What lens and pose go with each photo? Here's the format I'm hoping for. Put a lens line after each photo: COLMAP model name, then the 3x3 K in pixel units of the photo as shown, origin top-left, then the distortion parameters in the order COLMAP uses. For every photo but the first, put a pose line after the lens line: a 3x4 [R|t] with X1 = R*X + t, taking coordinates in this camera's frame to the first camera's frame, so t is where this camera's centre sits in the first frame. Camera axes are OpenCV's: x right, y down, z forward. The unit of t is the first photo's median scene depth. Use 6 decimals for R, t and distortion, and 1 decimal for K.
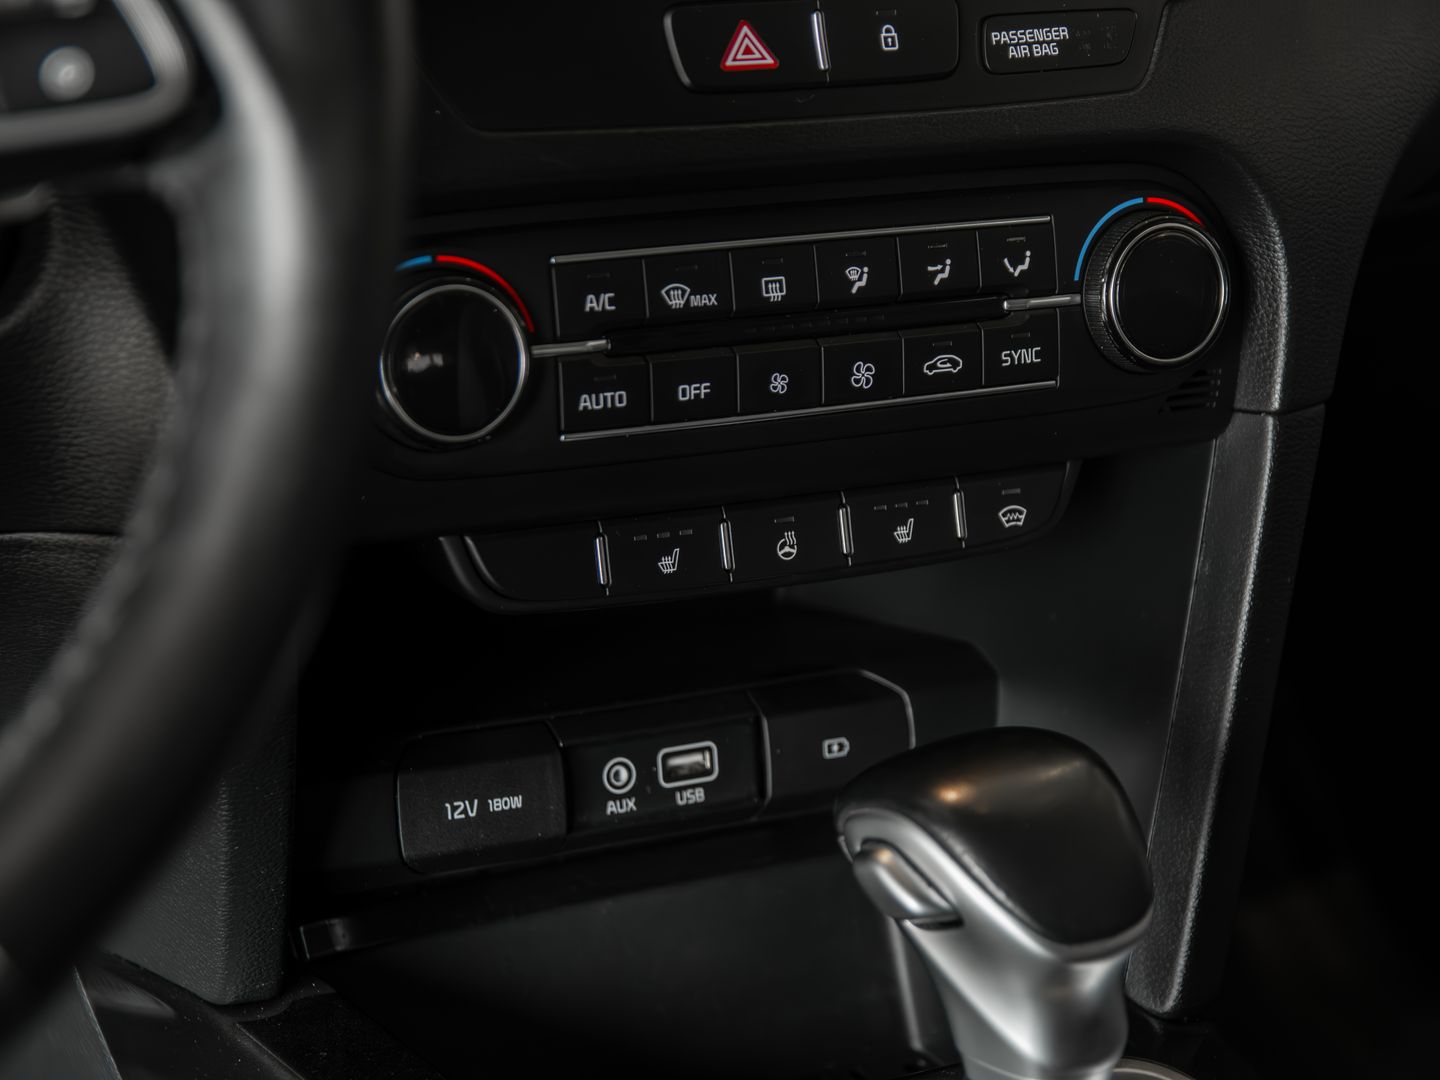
lens RADIAL K [[3417.2, 0, 719.5], [0, 3417.2, 574.8], [0, 0, 1]] dist [0.097400, 0.509881]
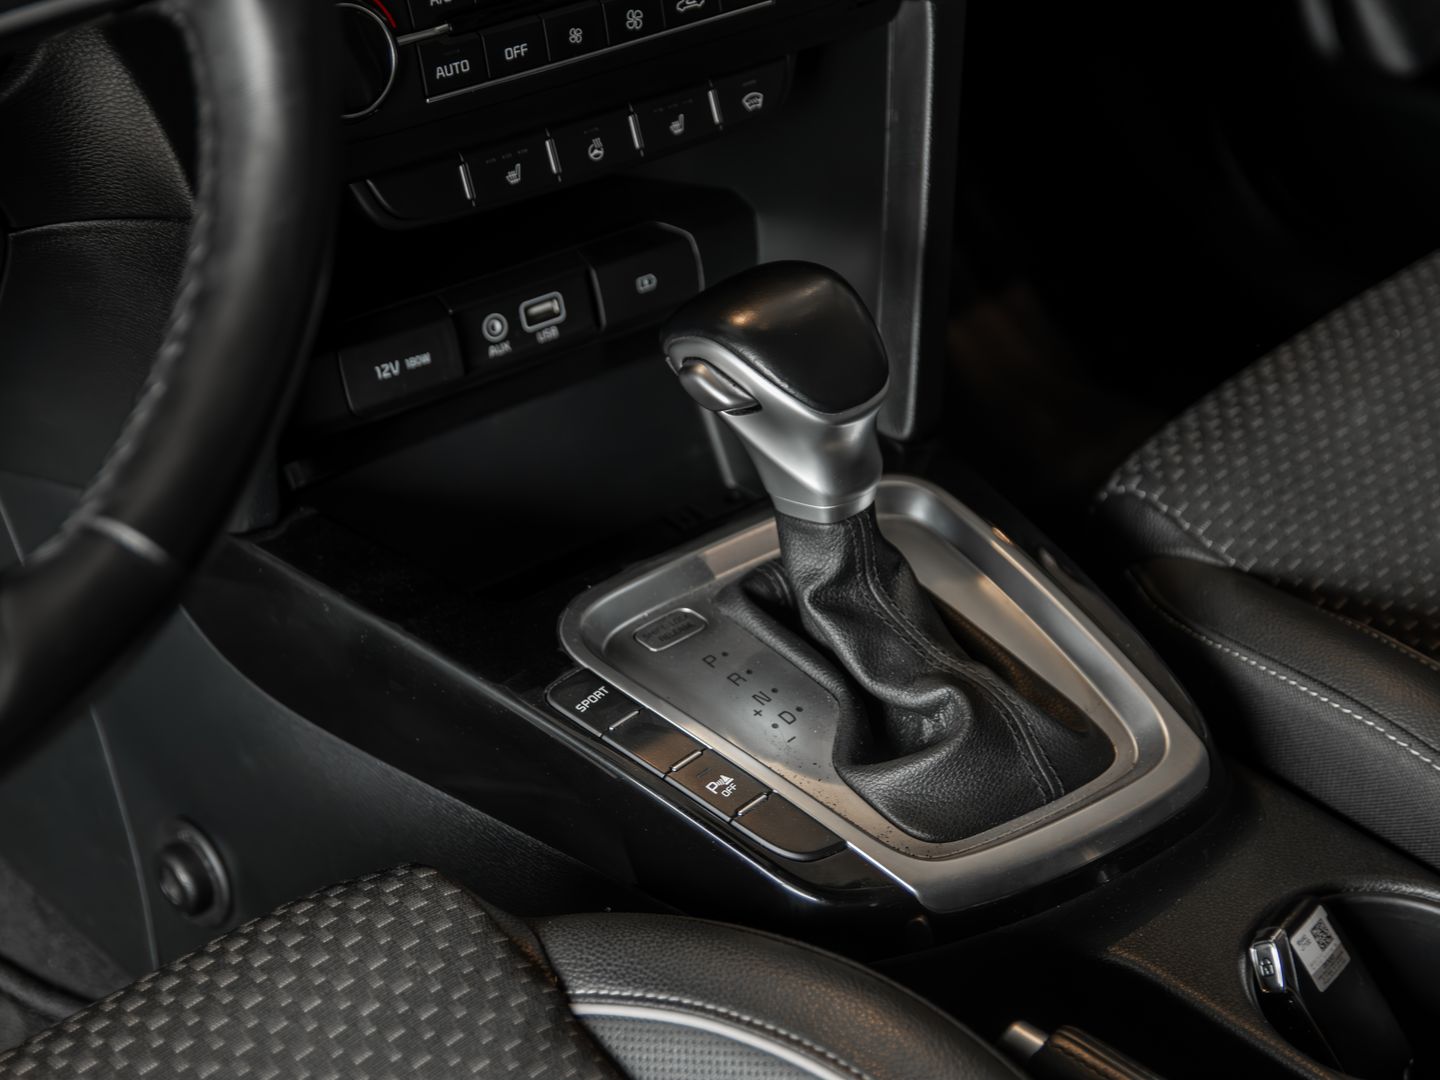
lens RADIAL K [[2981.5, 0, 720.0], [0, 2981.5, 540.0], [0, 0, 1]] dist [0.191071, -0.034166]
pose [[0.987025, -0.146759, 0.065138, -0.032943], [0.133082, 0.974715, 0.179500, -0.065867], [-0.089834, -0.168502, 0.981599, -0.217112]]
